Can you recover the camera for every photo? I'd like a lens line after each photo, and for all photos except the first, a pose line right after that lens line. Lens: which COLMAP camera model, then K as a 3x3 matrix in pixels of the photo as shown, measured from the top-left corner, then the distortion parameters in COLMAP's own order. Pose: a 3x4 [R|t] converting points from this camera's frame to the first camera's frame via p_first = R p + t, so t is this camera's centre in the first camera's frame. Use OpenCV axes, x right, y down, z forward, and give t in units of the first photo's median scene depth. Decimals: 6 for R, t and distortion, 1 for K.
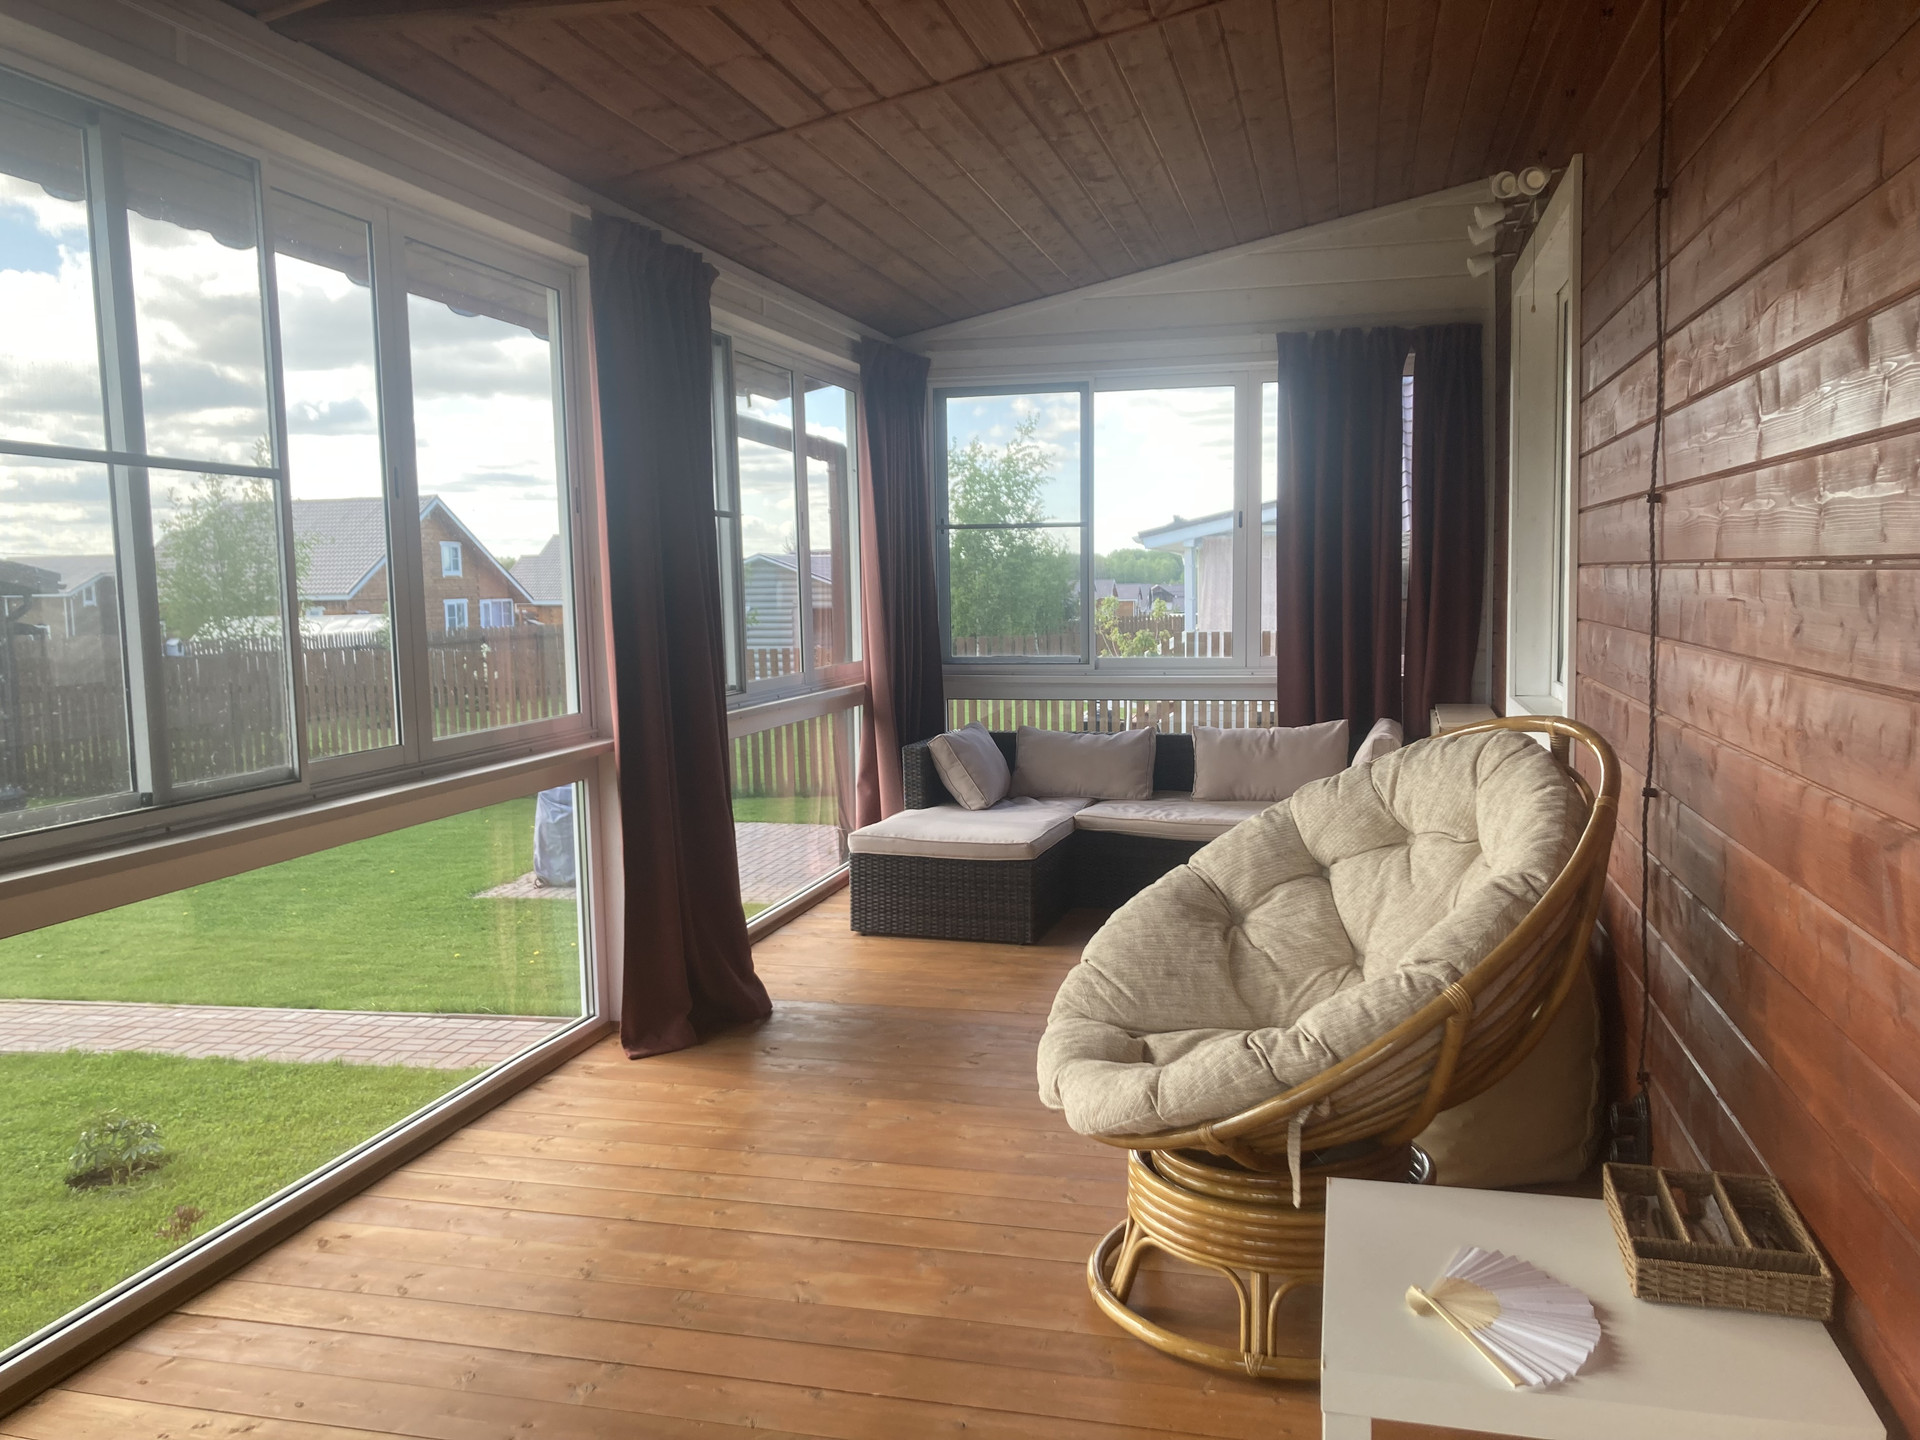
lens RADIAL K [[1597.6, 0, 960.0], [0, 1597.6, 720.0], [0, 0, 1]] dist [0.027525, 0.011504]
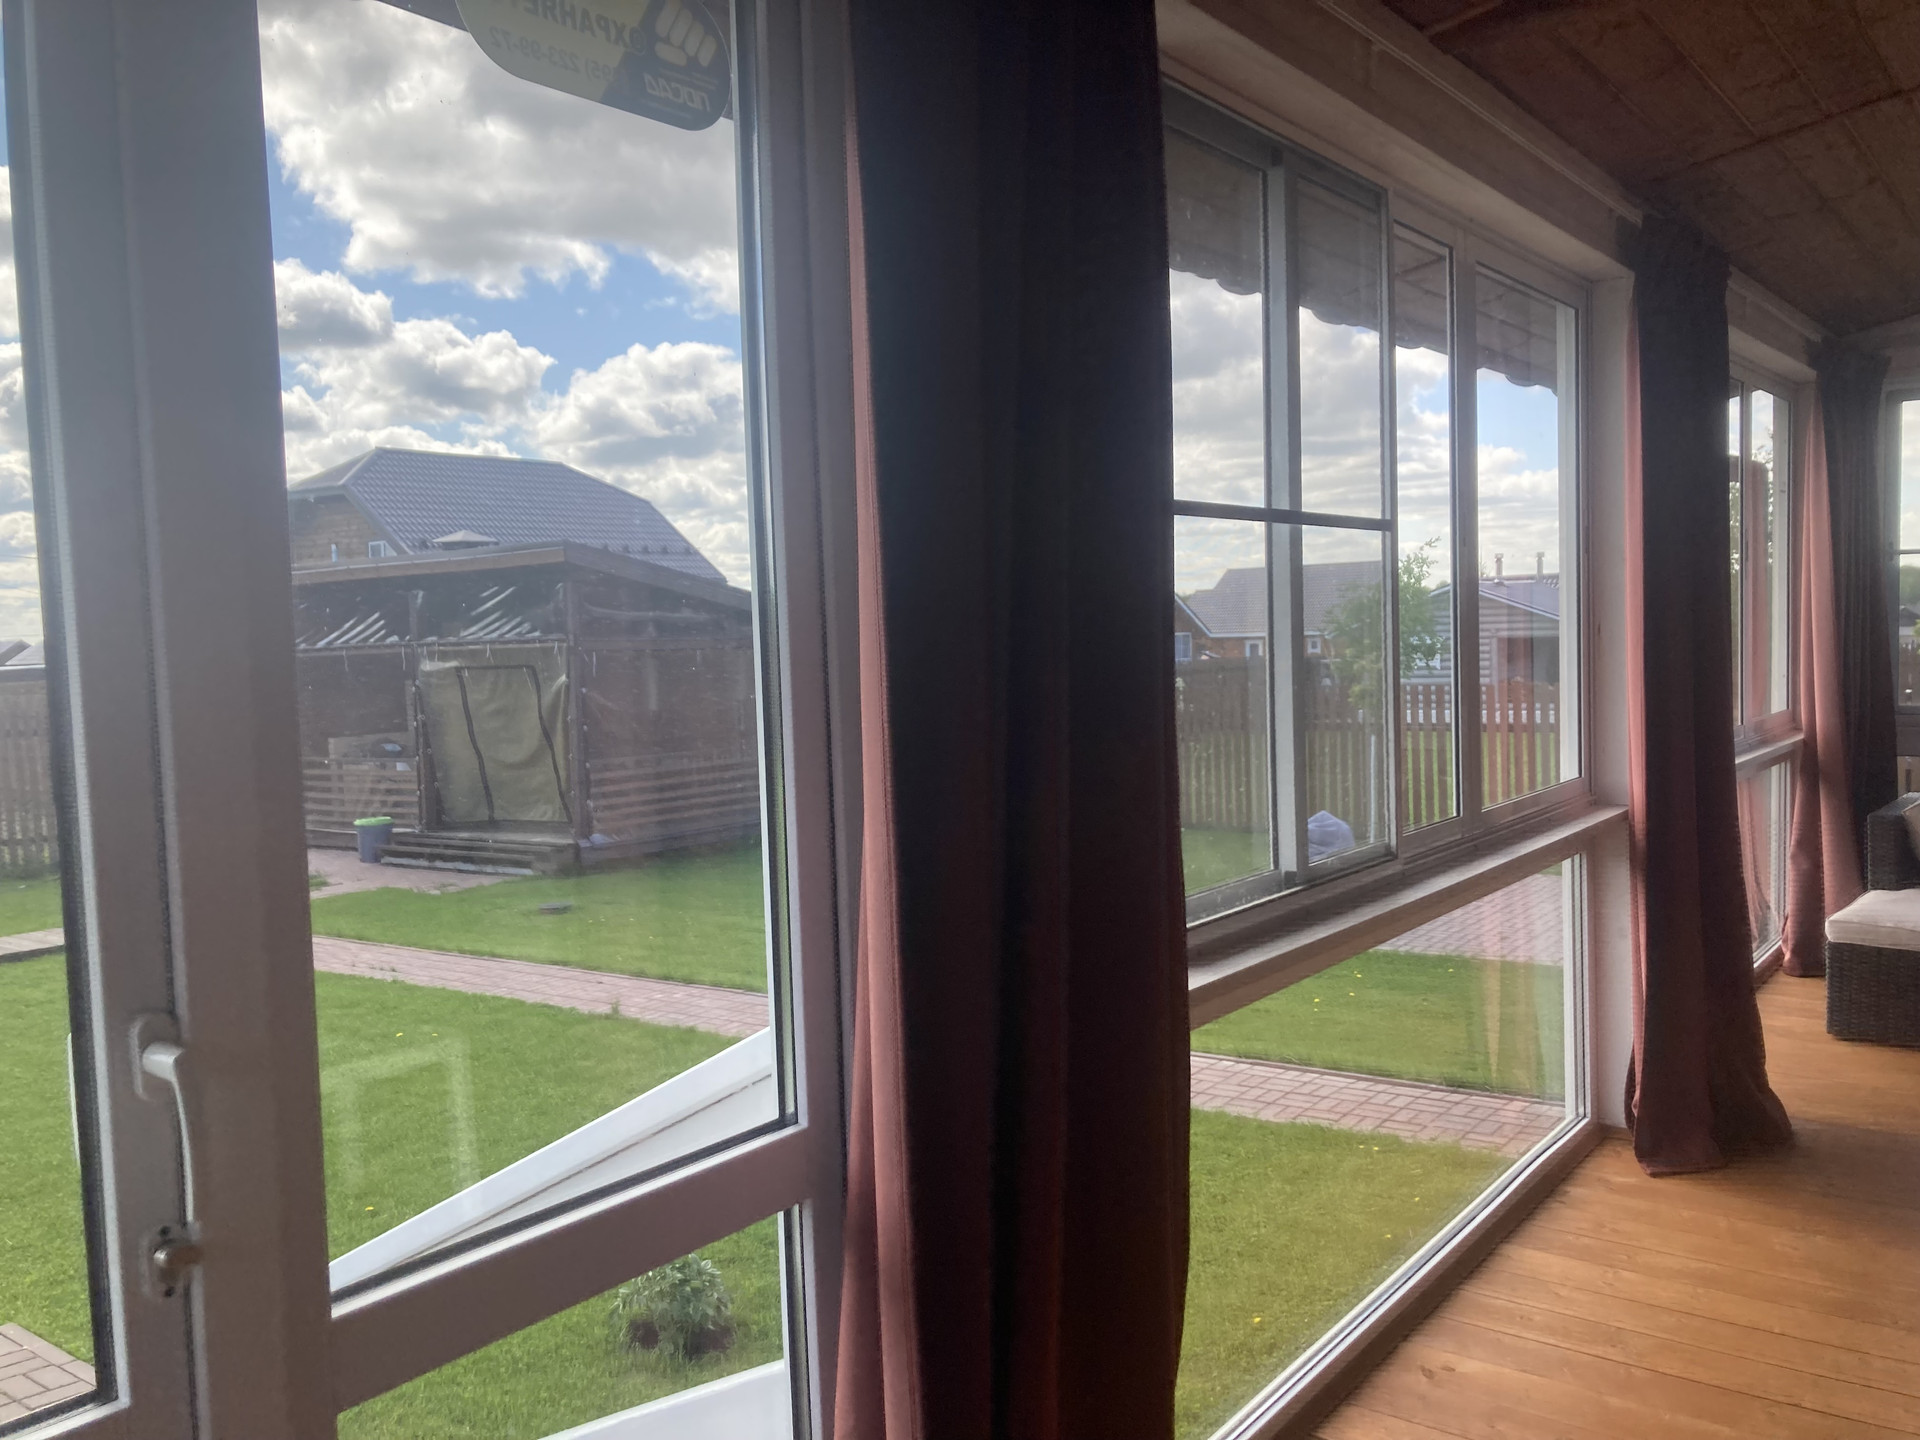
lens RADIAL K [[1568.5, 0, 955.2], [0, 1568.5, 715.1], [0, 0, 1]] dist [0.018191, 0.008181]
pose [[0.929460, 0.012244, -0.368719, -0.244151], [-0.019134, 0.999704, -0.015037, -0.019544], [0.368426, 0.021032, 0.929419, 0.054857]]
